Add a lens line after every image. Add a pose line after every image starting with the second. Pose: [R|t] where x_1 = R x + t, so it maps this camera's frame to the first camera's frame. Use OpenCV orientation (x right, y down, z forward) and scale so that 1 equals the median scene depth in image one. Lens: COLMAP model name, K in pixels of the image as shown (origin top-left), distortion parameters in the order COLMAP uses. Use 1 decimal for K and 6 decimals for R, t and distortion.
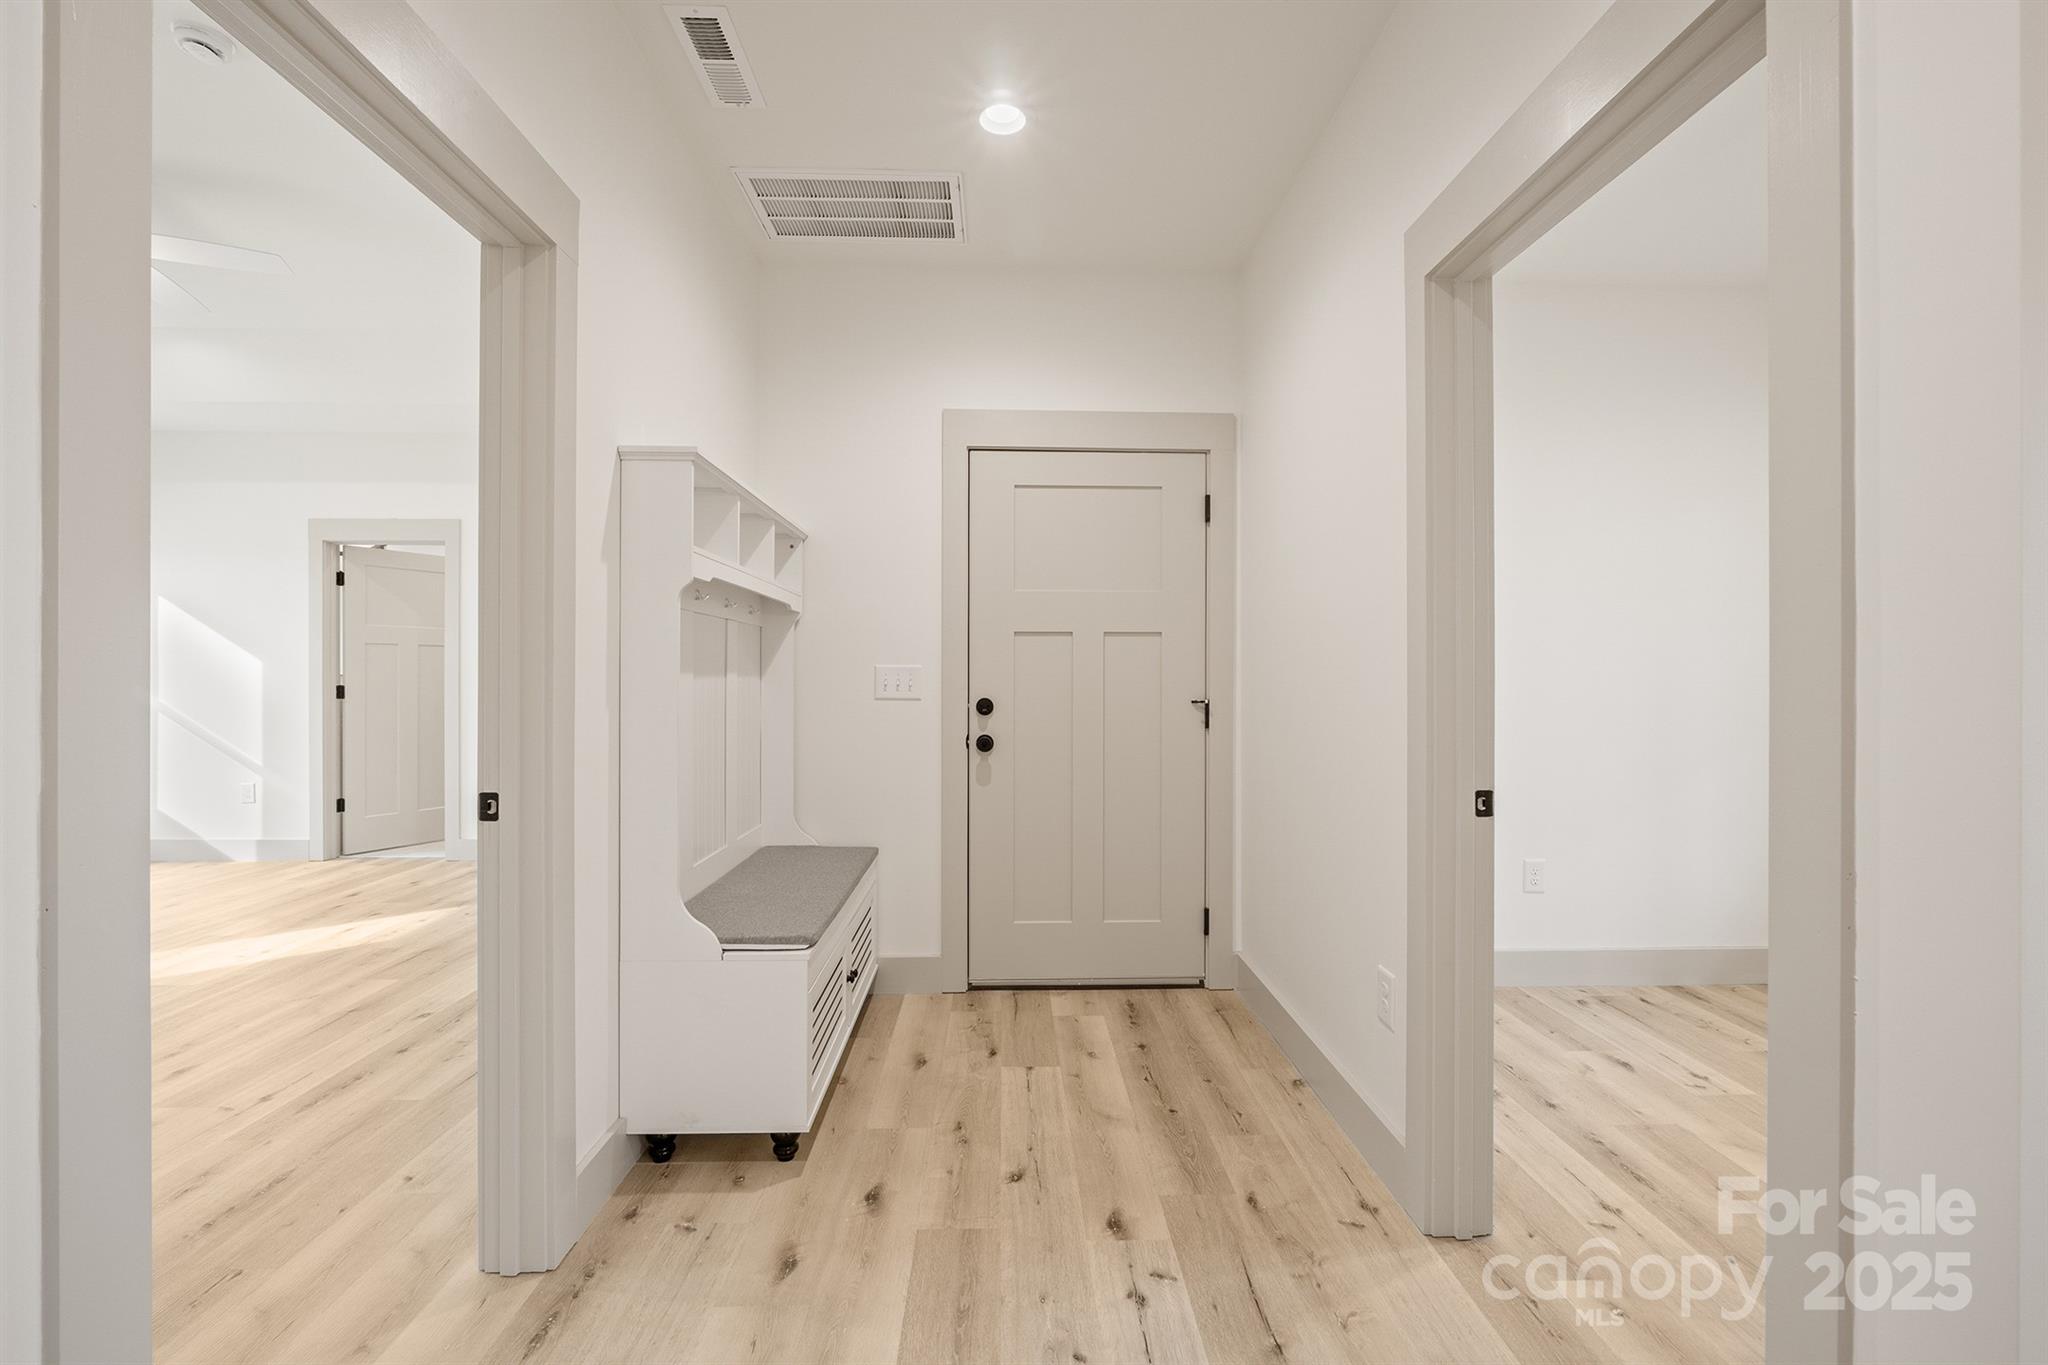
lens RADIAL K [[879.1, 0, 1024.7], [0, 879.1, 671.6], [0, 0, 1]] dist [0.000148, -0.000022]
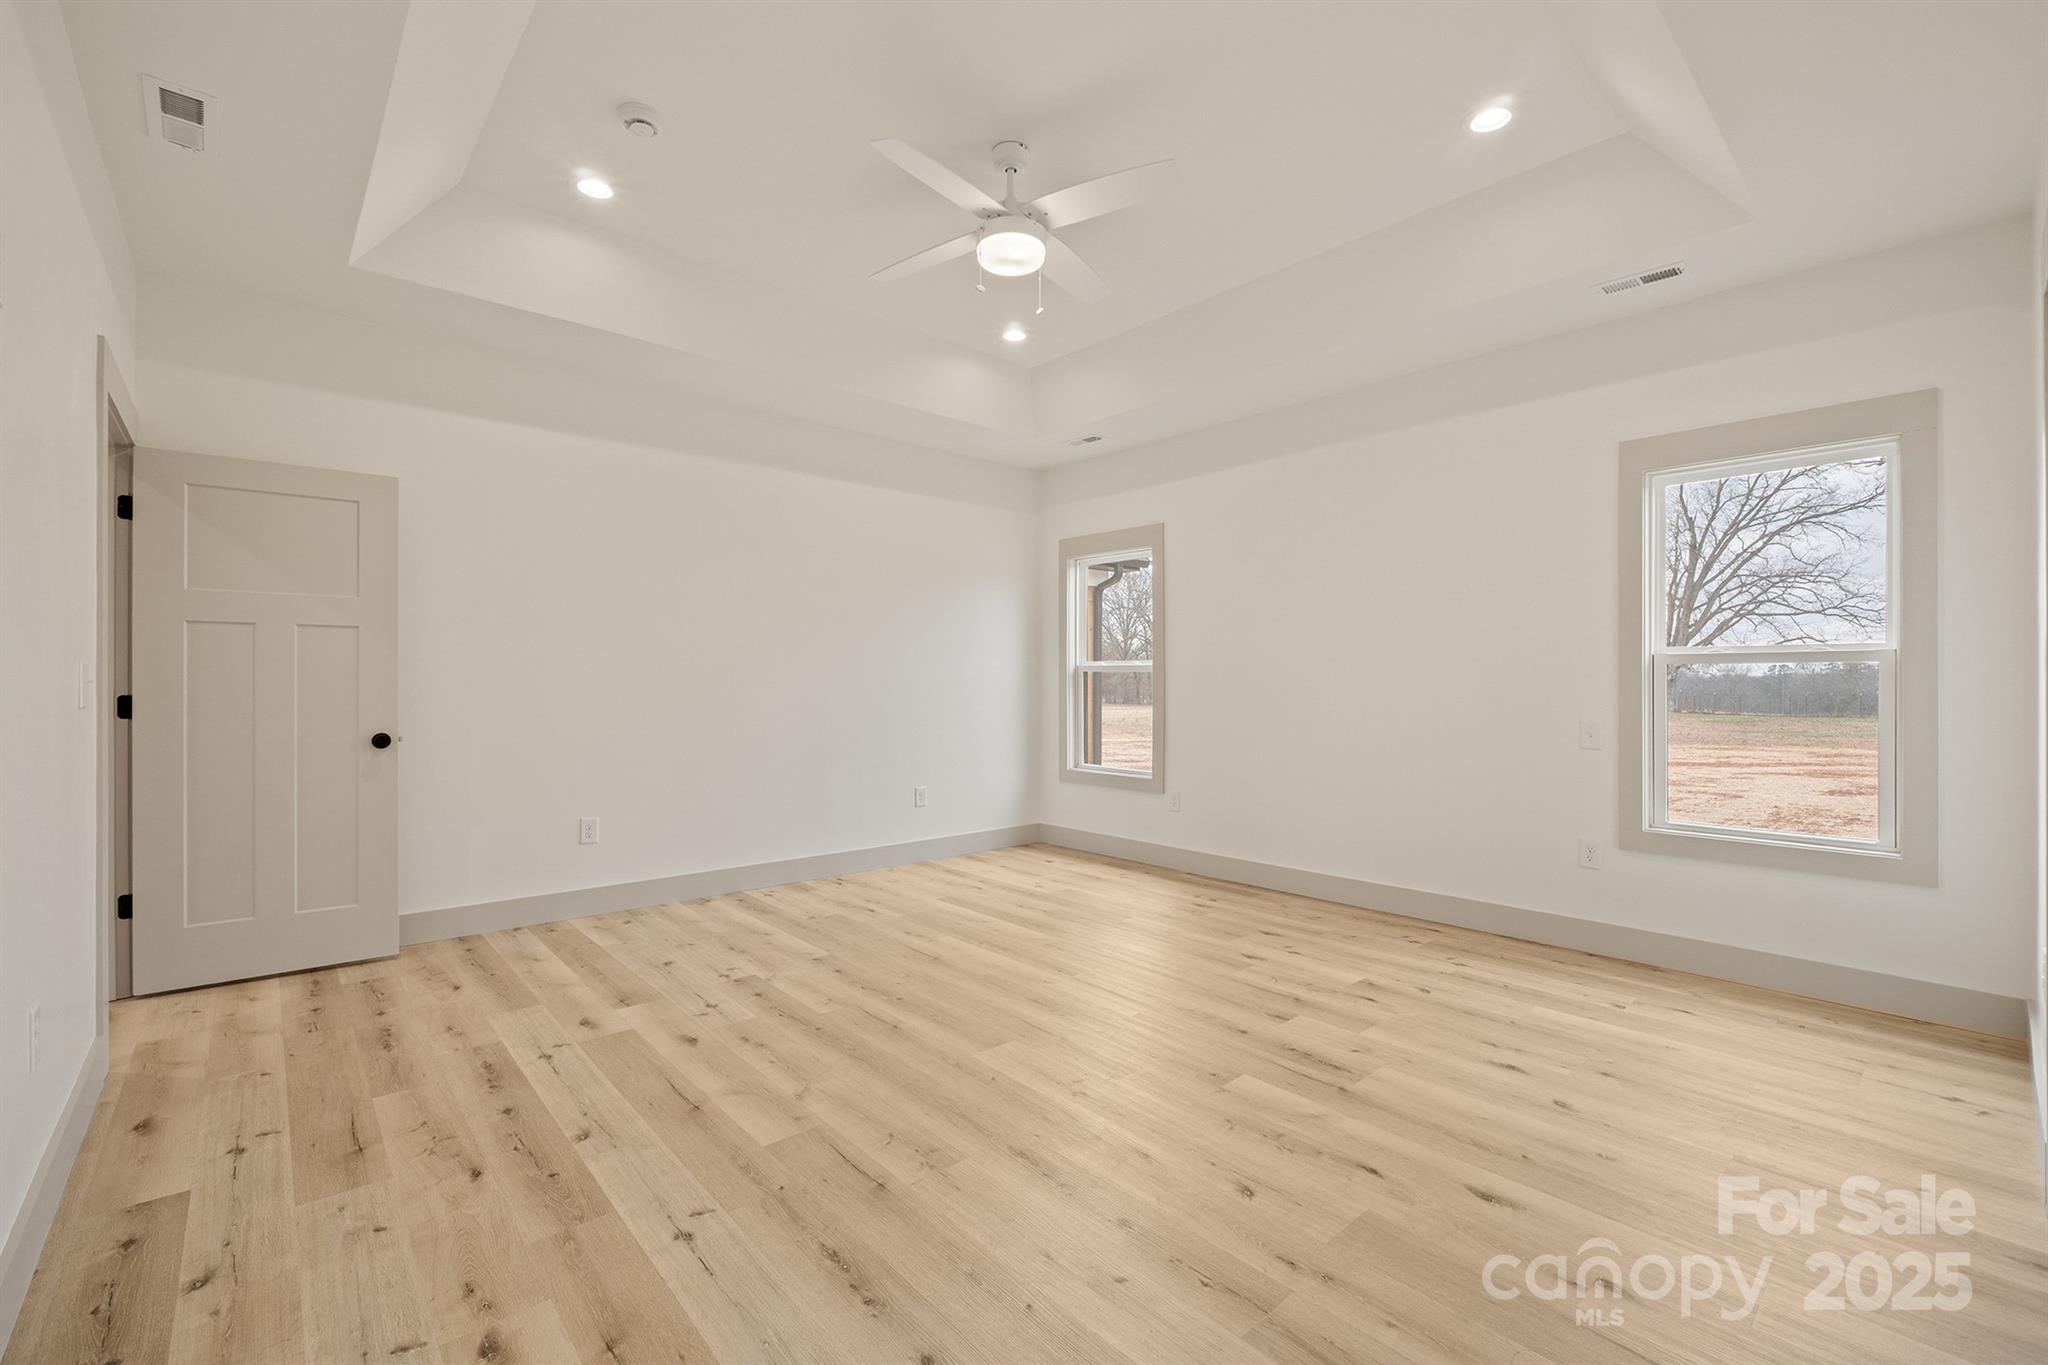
lens RADIAL K [[875.6, 0, 1024.0], [0, 875.6, 682.5], [0, 0, 1]] dist [-0.001985, 0.000367]
pose [[-0.767803, -0.001428, -0.640684, -0.303573], [0.000994, 0.999994, -0.003420, 0.006298], [0.640685, -0.003263, -0.767797, 1.108895]]
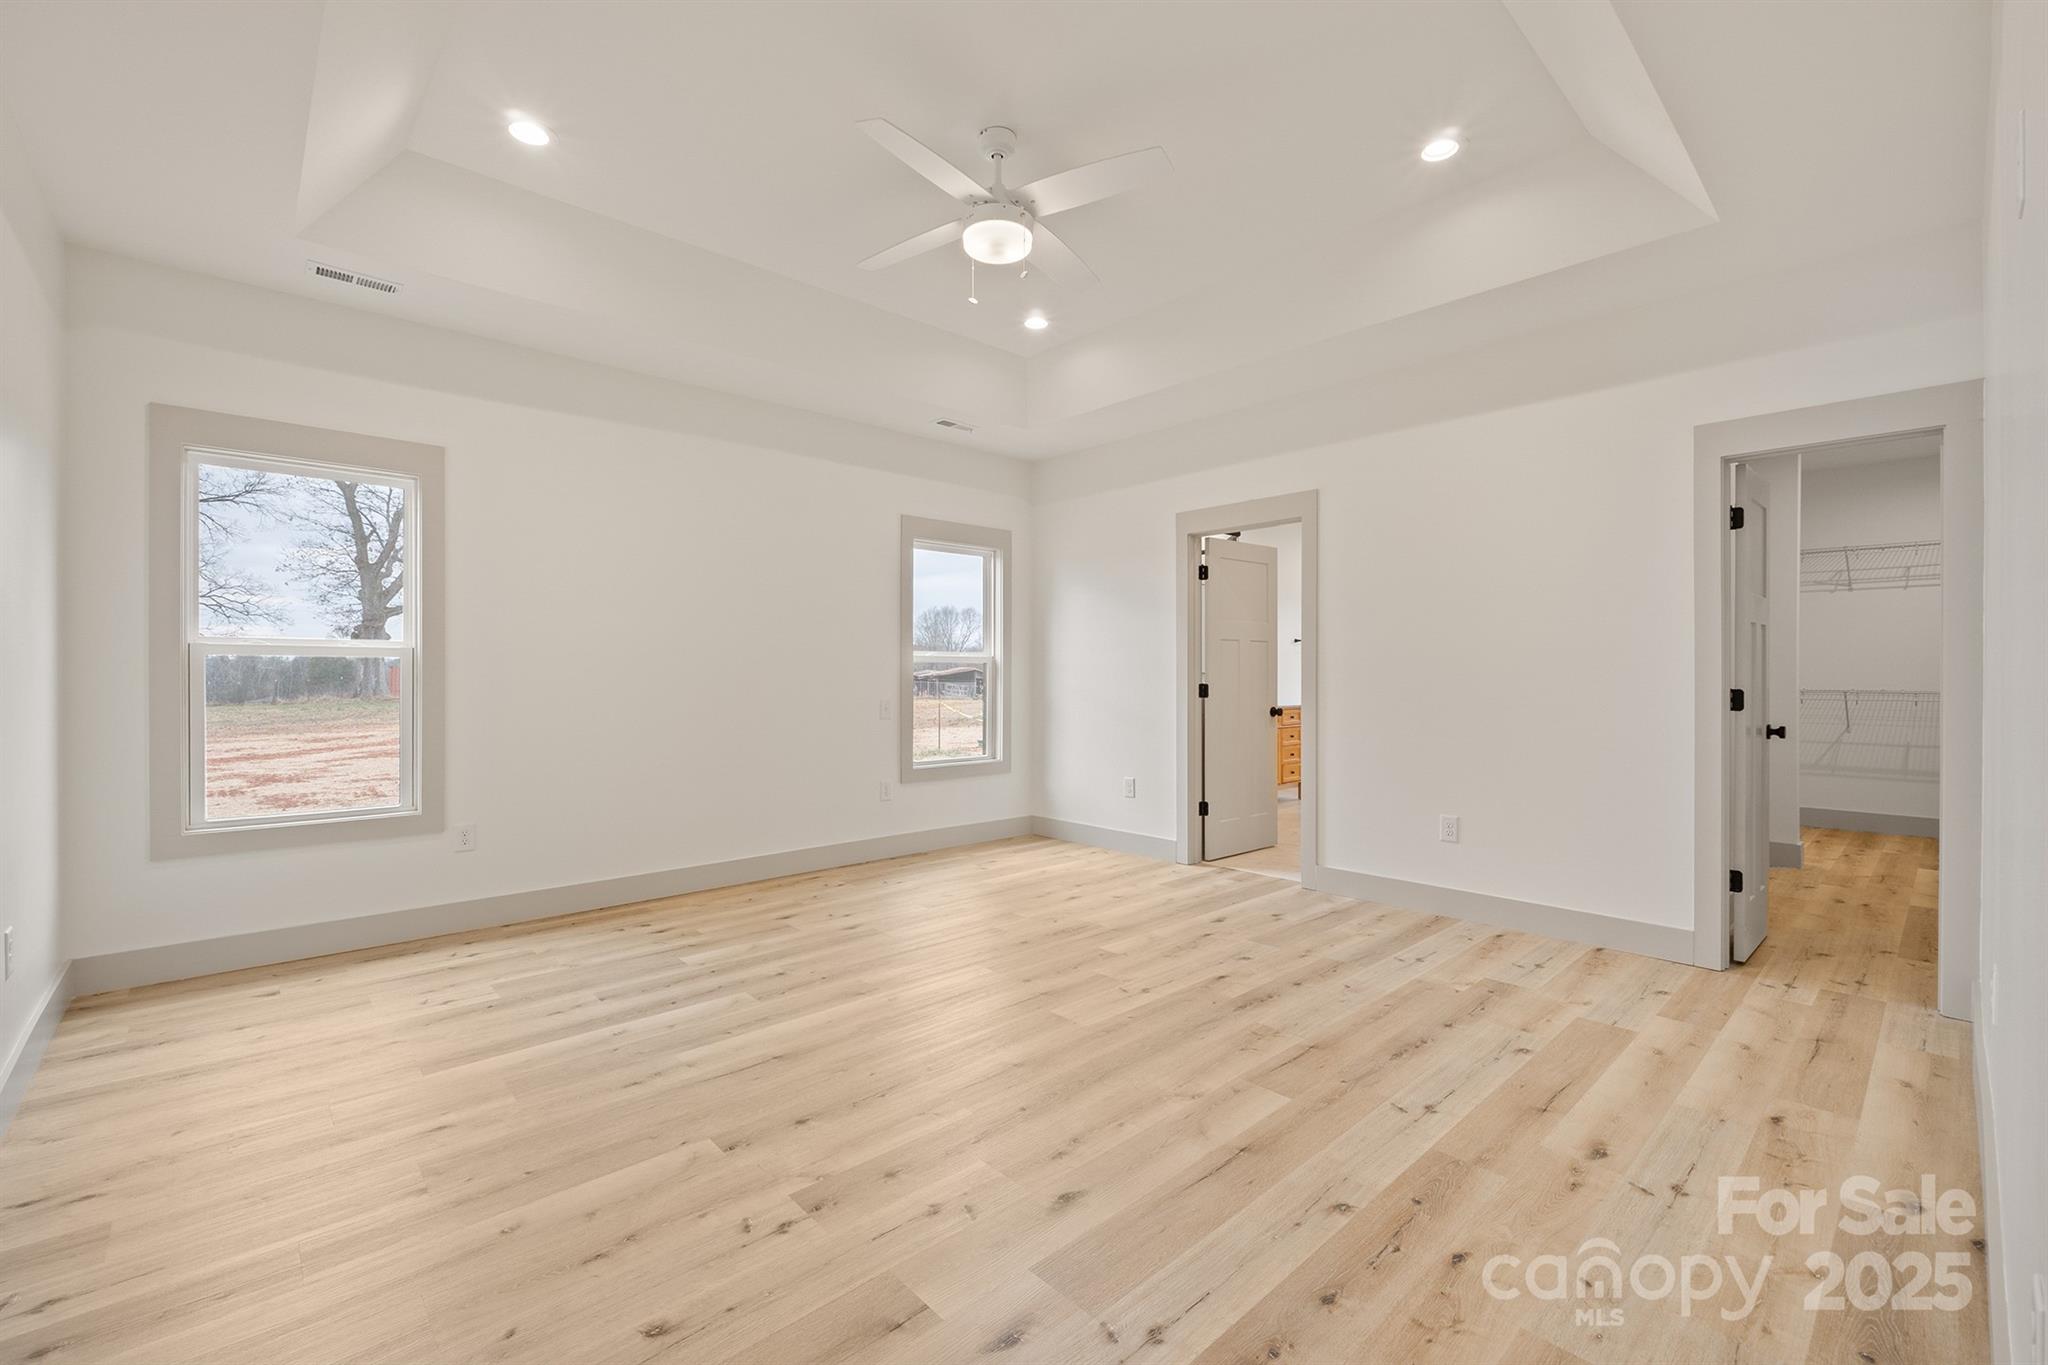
lens RADIAL K [[879.1, 0, 1024.7], [0, 879.1, 671.6], [0, 0, 1]] dist [0.000148, -0.000022]
pose [[0.667592, -0.001491, -0.744526, -0.222938], [0.001981, 0.999998, -0.000226, 0.002879], [0.744524, -0.001325, 0.667594, 0.249669]]
